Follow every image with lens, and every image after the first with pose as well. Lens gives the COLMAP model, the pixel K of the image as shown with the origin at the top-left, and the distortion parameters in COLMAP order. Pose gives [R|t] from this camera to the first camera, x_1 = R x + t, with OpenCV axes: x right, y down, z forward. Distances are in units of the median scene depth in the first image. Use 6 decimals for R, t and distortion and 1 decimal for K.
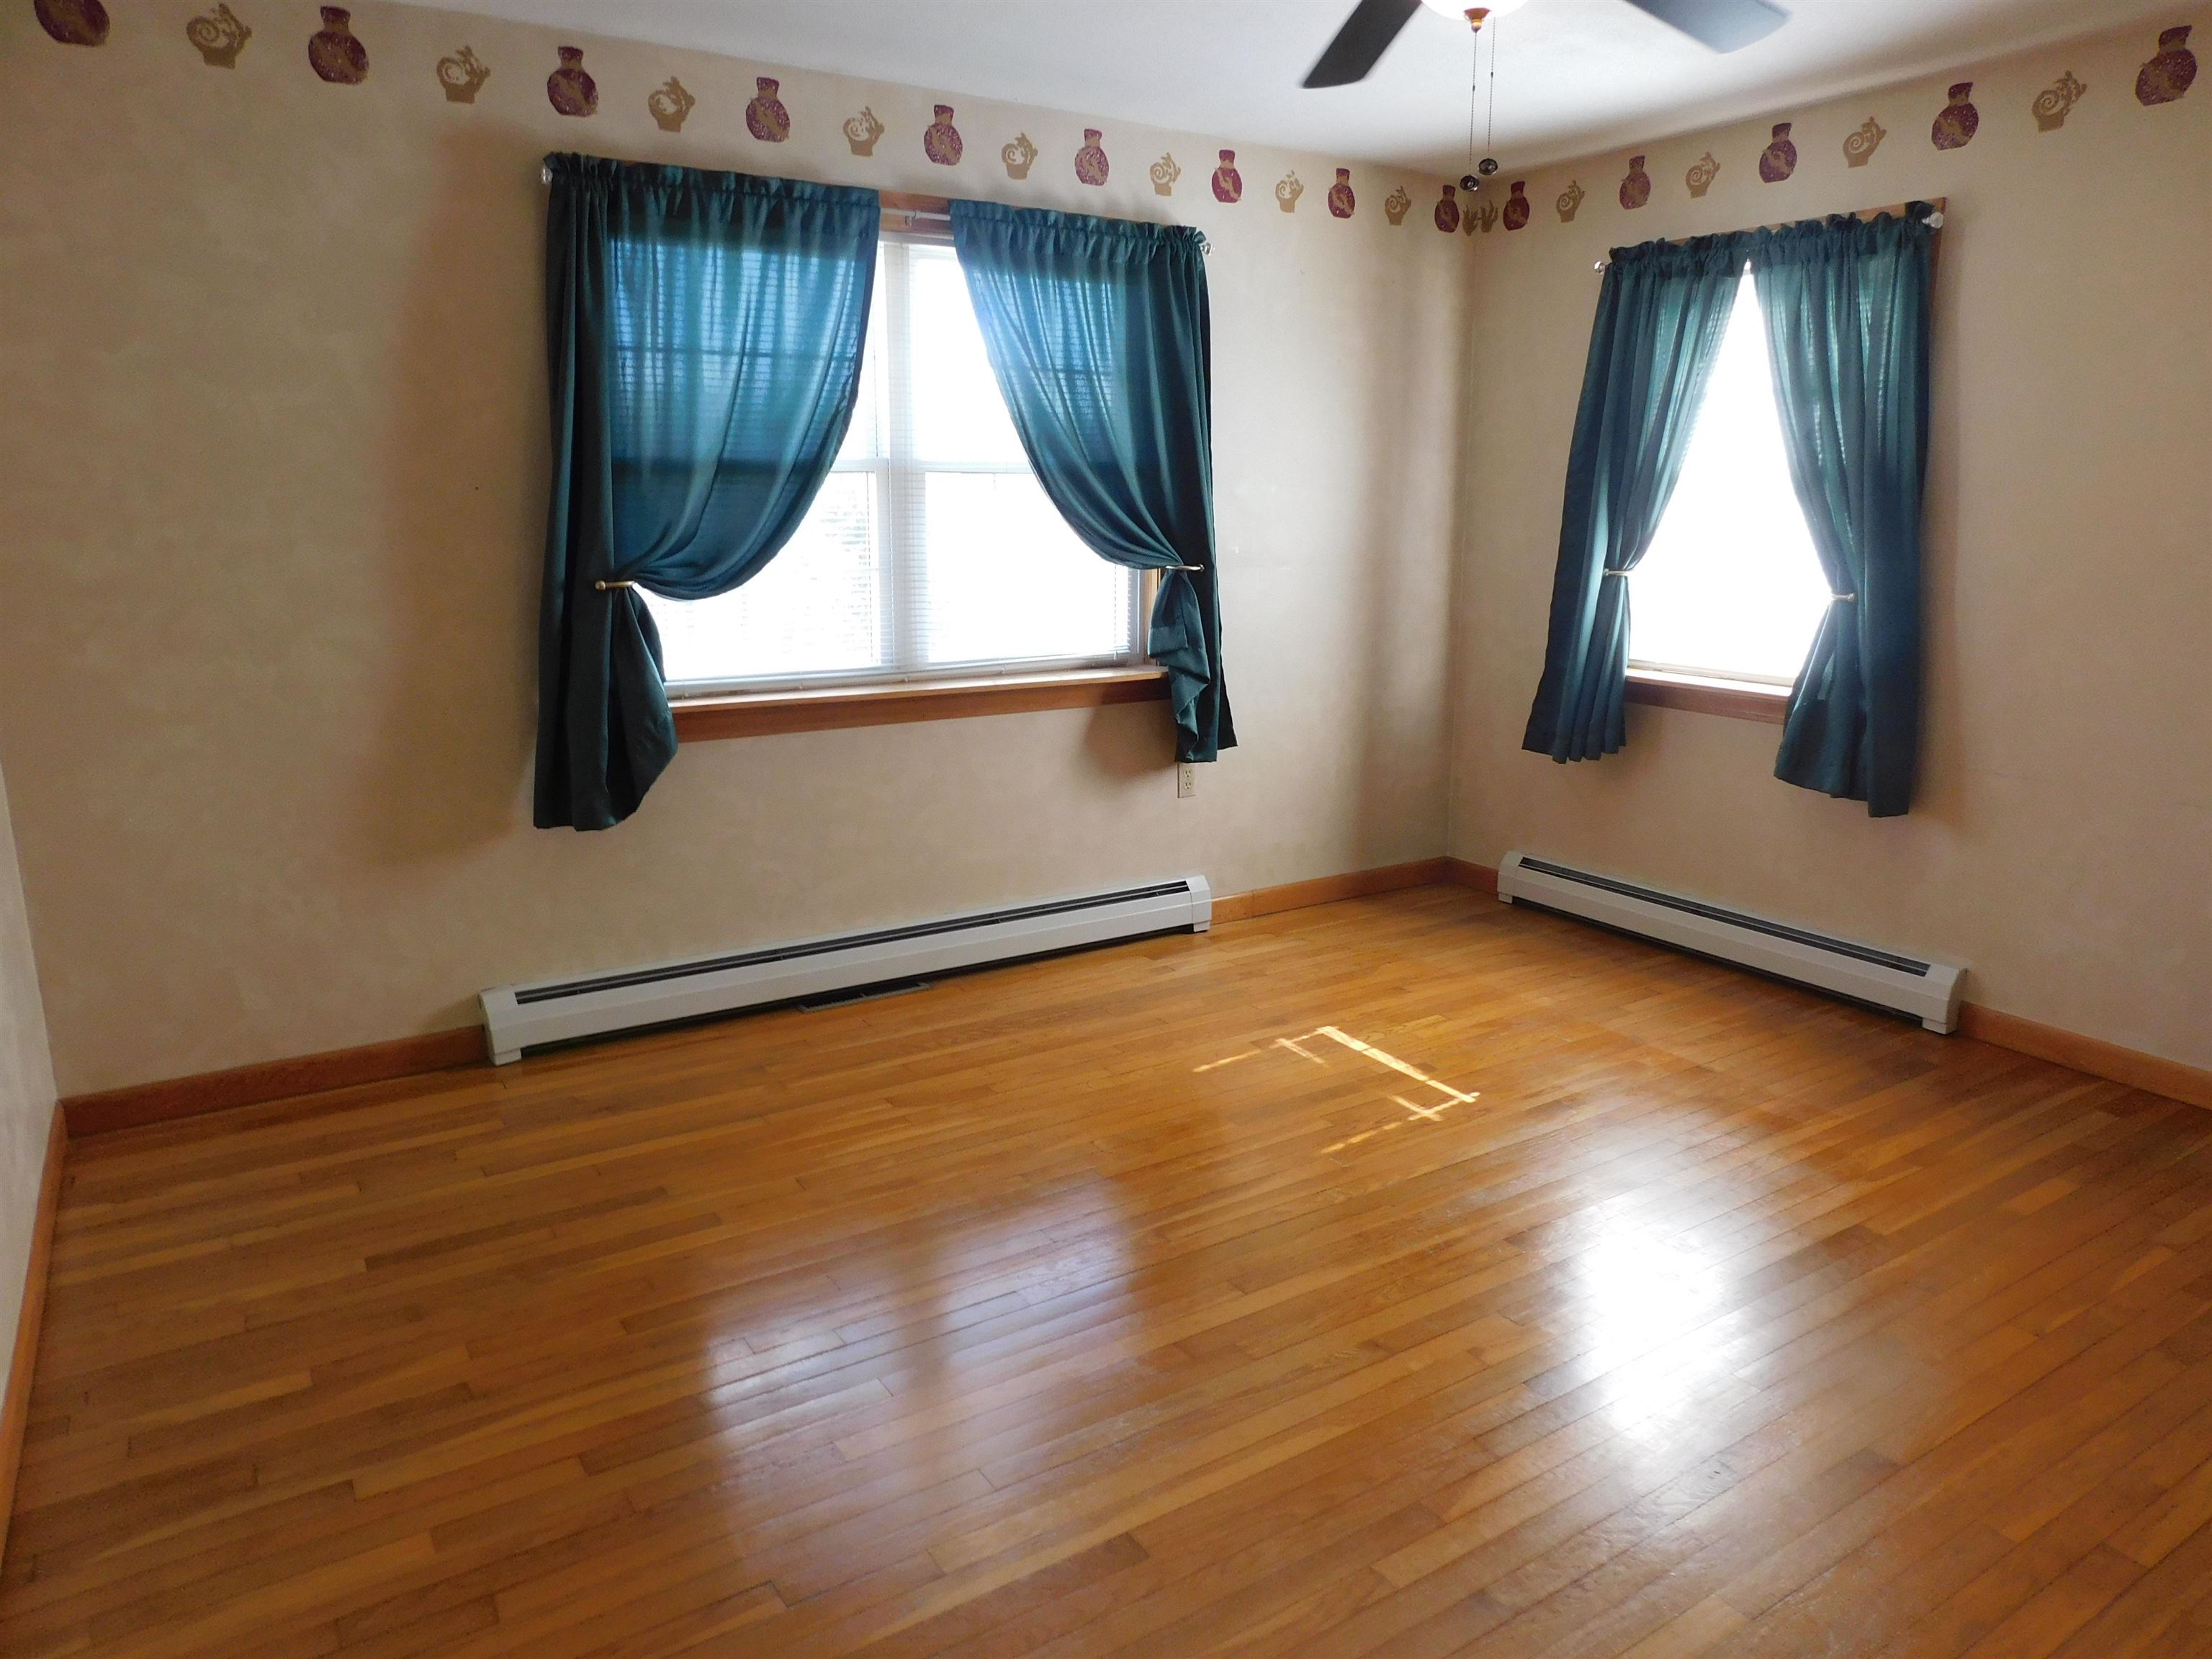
lens RADIAL K [[1439.8, 0, 1102.1], [0, 1439.8, 832.3], [0, 0, 1]] dist [-0.043633, 0.026849]
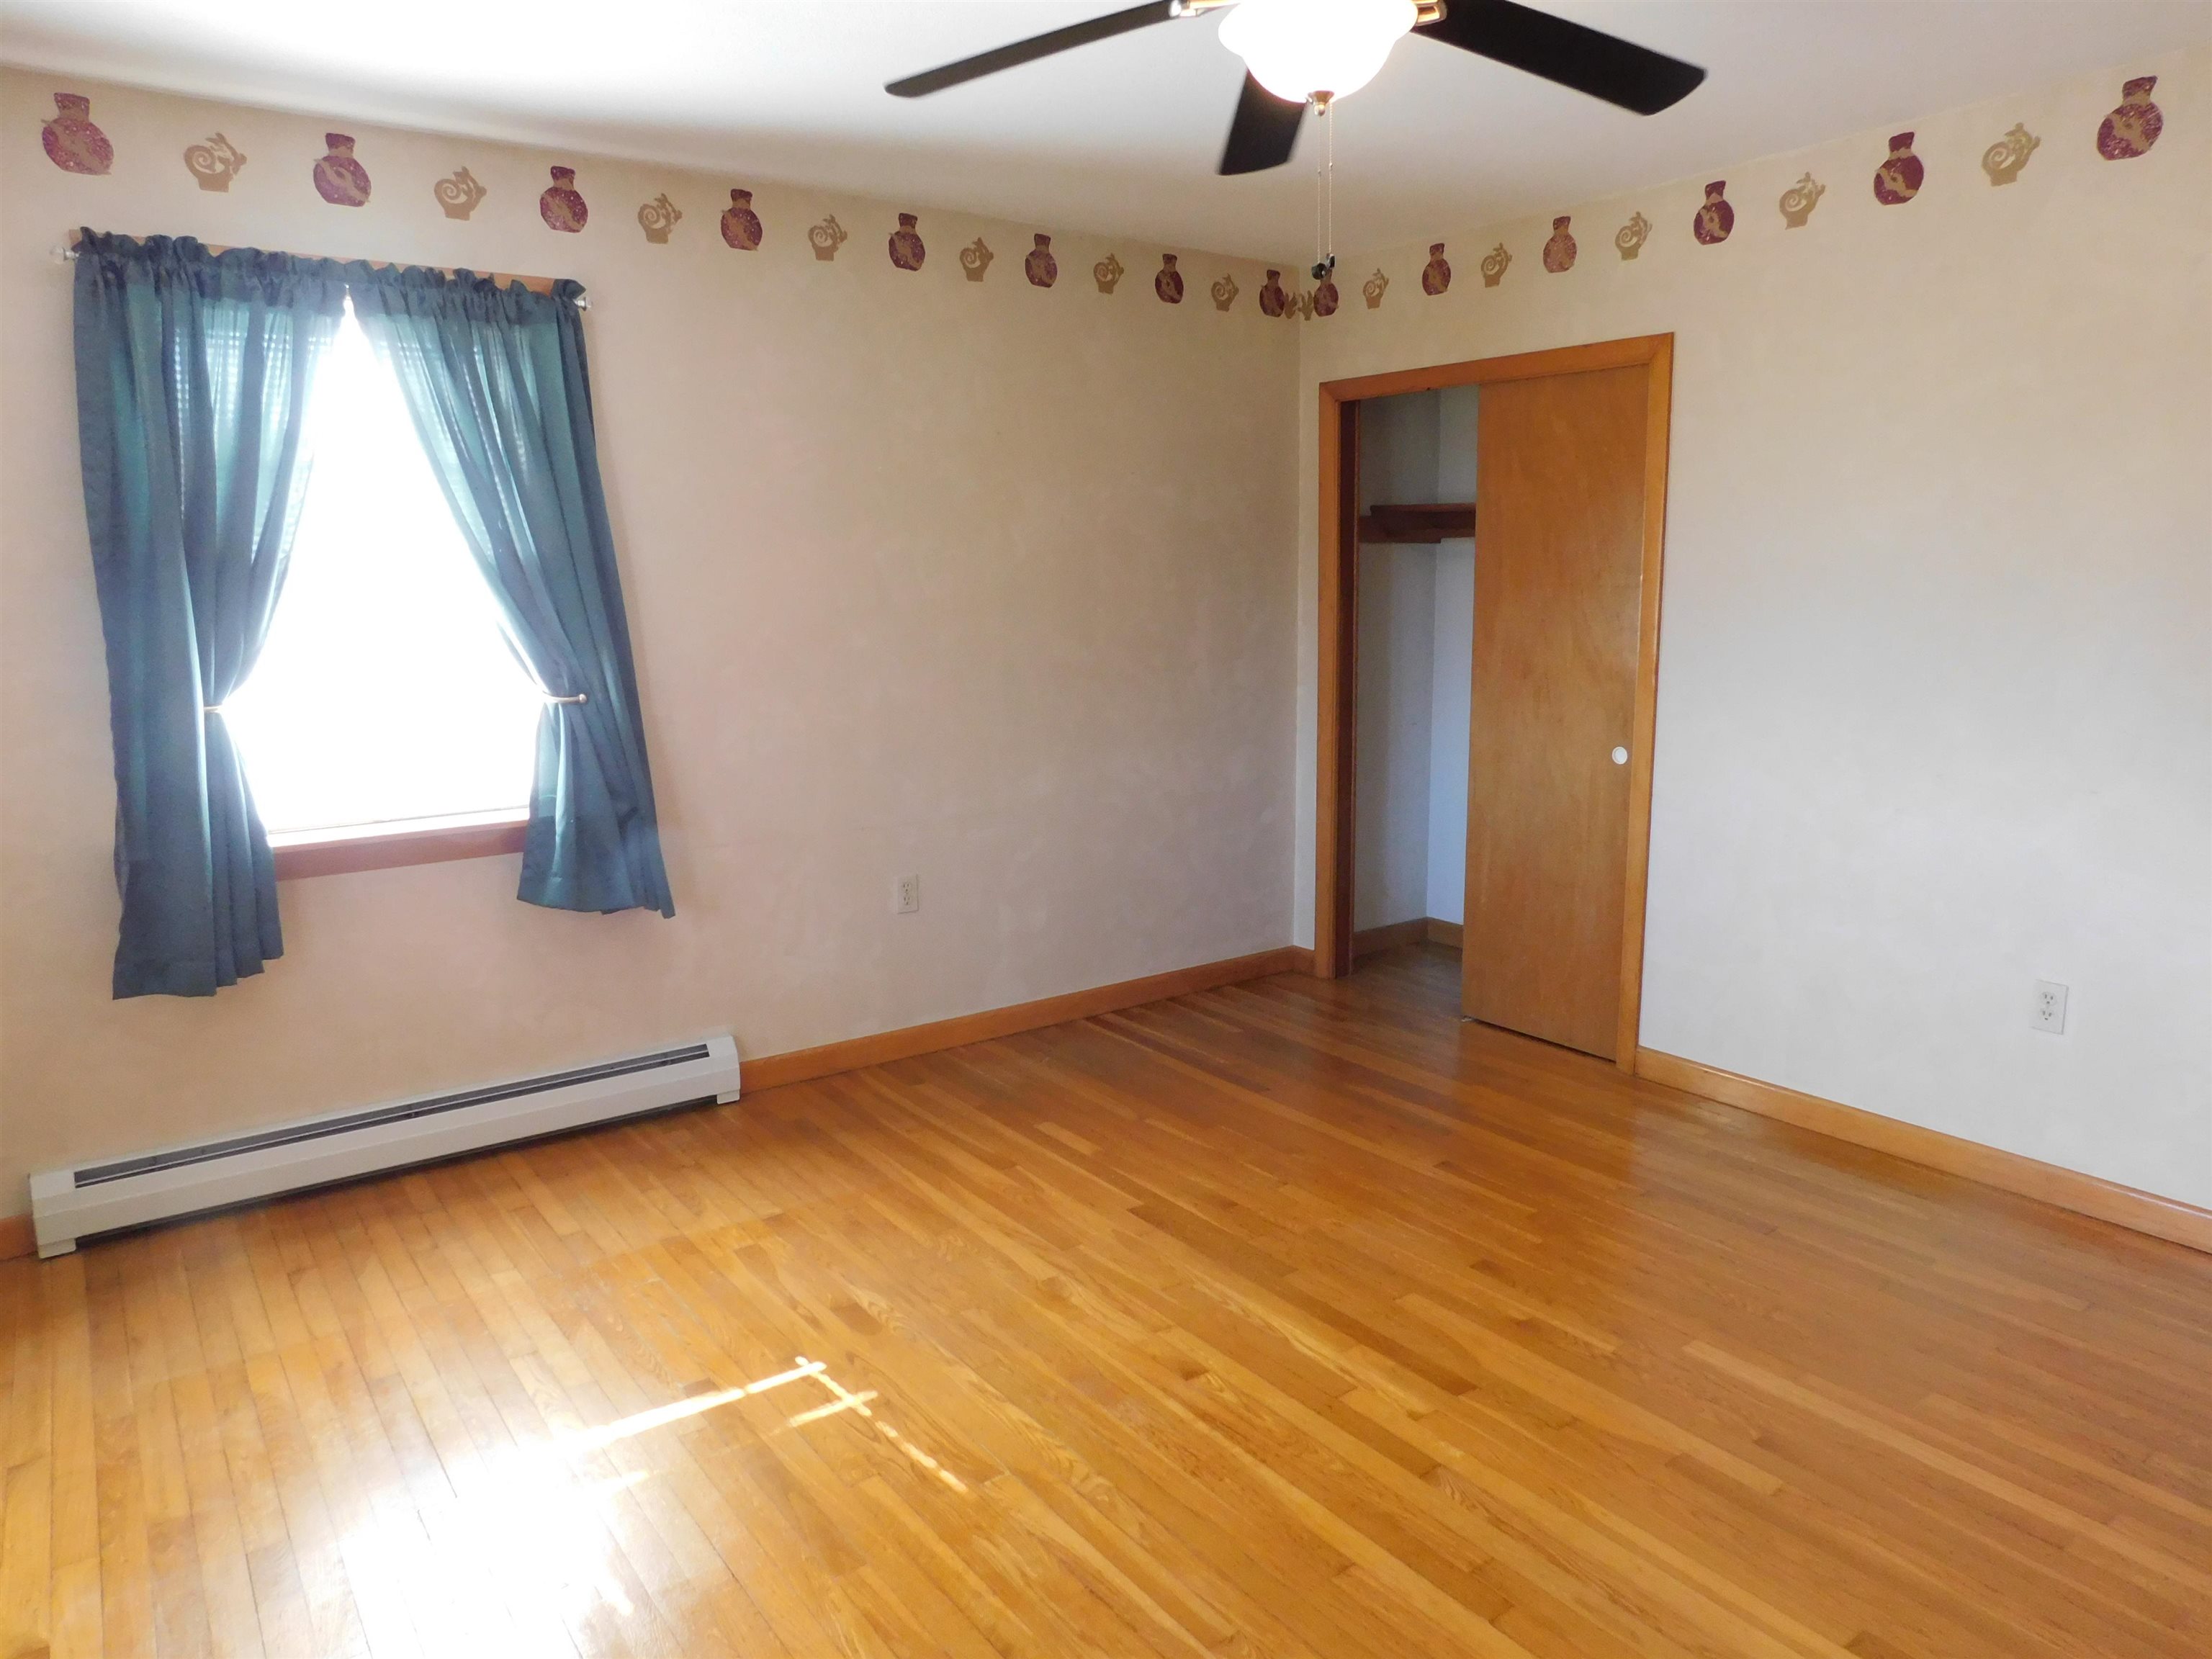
lens RADIAL K [[1439.8, 0, 1106.2], [0, 1439.8, 827.5], [0, 0, 1]] dist [-0.043633, 0.026849]
pose [[-0.058696, -0.173952, 0.983003, -0.412066], [0.235958, 0.954381, 0.182976, -0.174094], [-0.969989, 0.242687, -0.014973, 0.704080]]
